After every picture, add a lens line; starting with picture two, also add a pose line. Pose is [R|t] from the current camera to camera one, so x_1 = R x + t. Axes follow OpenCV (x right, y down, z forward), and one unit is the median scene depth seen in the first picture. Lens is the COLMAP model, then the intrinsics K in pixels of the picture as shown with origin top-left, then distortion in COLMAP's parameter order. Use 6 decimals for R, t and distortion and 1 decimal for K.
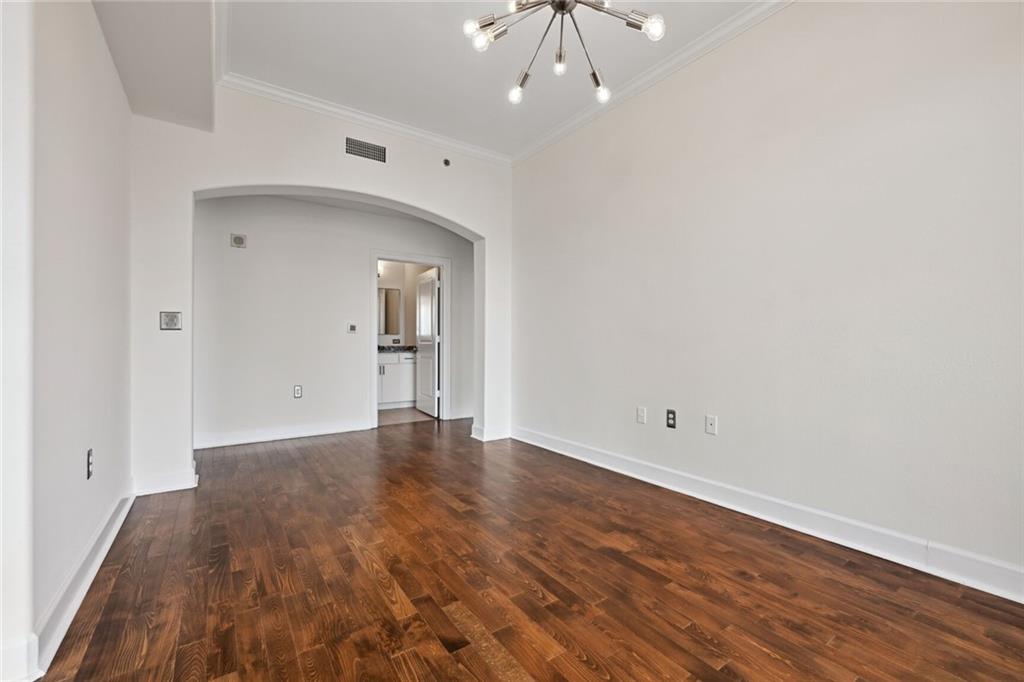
lens RADIAL K [[436.6, 0, 513.9], [0, 436.6, 352.7], [0, 0, 1]] dist [0.000003, -0.000002]
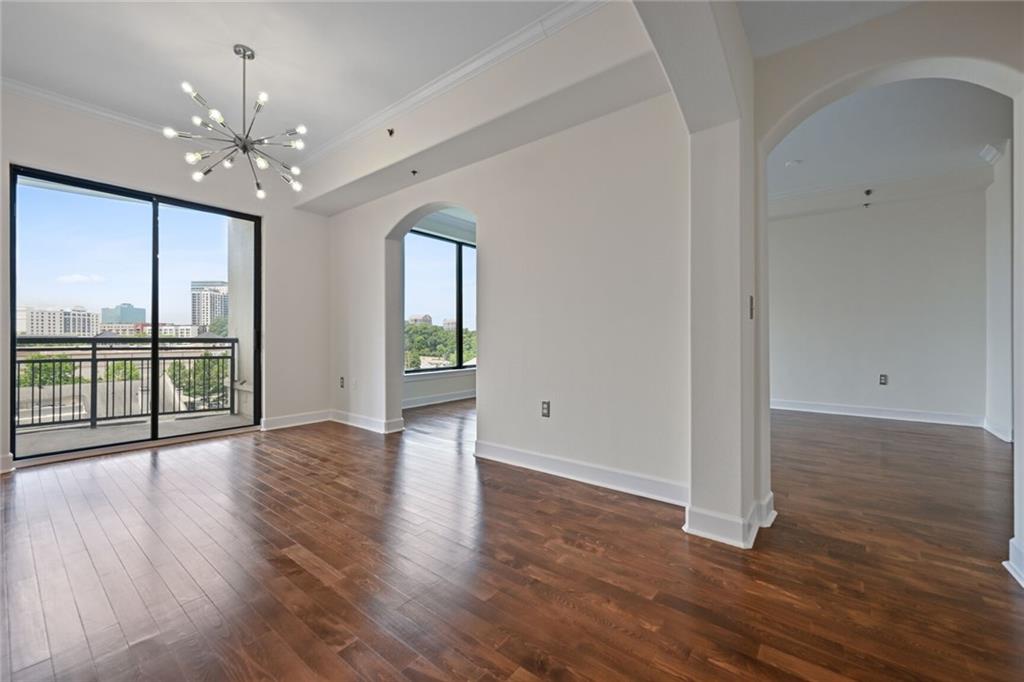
lens RADIAL K [[401.5, 0, 512.0], [0, 401.5, 341.0], [0, 0, 1]] dist [-0.000038, 0.000024]
pose [[-0.955015, 0.005608, -0.296503, -0.305104], [-0.005509, 0.999313, 0.036644, -0.052875], [0.296505, 0.036629, -0.954329, 1.941828]]
